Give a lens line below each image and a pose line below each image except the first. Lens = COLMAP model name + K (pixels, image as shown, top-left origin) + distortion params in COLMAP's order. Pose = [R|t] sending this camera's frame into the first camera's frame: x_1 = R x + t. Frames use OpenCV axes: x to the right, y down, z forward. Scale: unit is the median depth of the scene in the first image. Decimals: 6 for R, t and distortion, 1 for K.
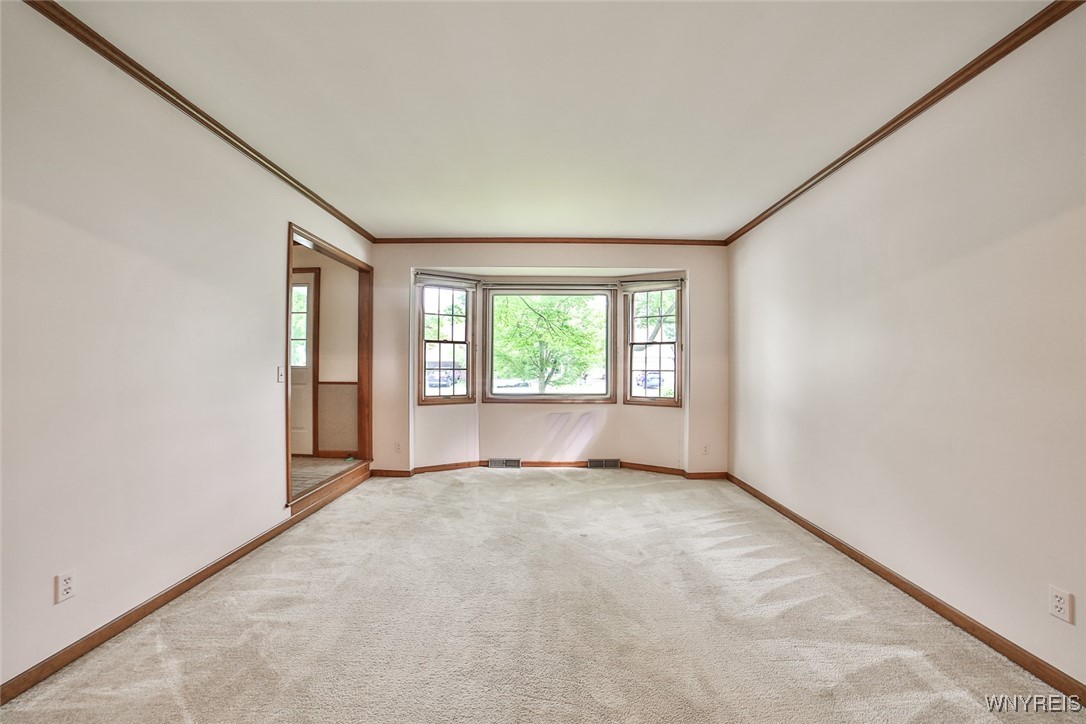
lens RADIAL K [[461.9, 0, 546.6], [0, 461.9, 360.6], [0, 0, 1]] dist [-0.090434, 0.021688]
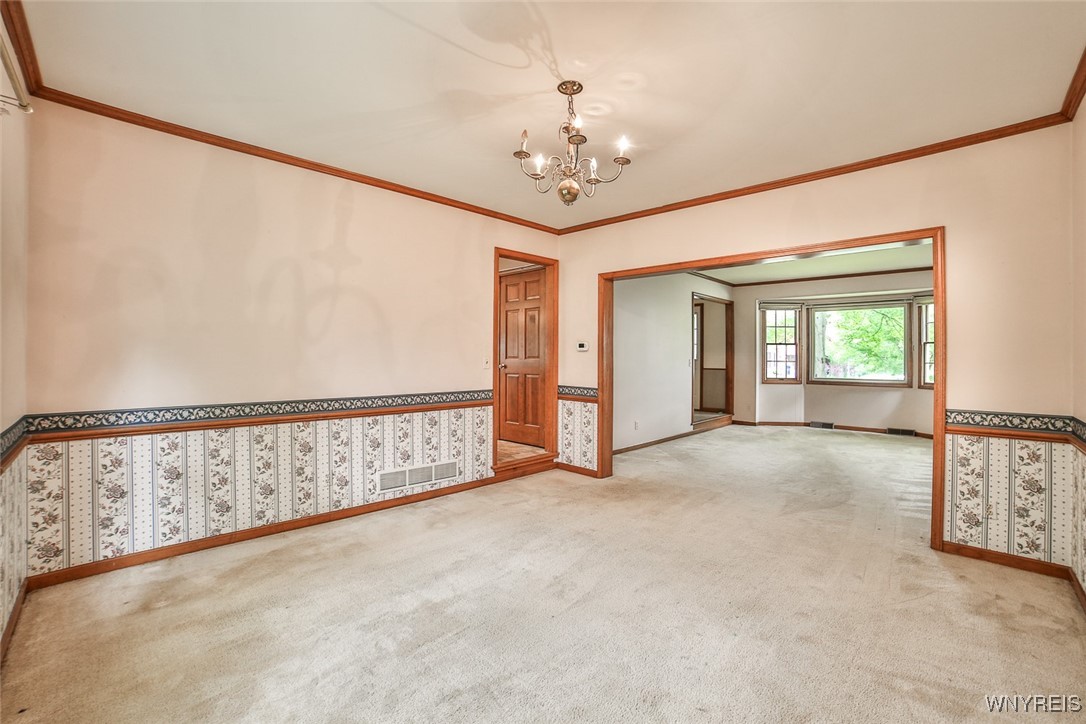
lens RADIAL K [[461.9, 0, 545.1], [0, 461.9, 355.9], [0, 0, 1]] dist [-0.090434, 0.021688]
pose [[0.717007, -0.001877, -0.697064, 0.286205], [0.004988, 0.999985, 0.002439, -0.008061], [0.697049, -0.005226, 0.717005, -0.686739]]
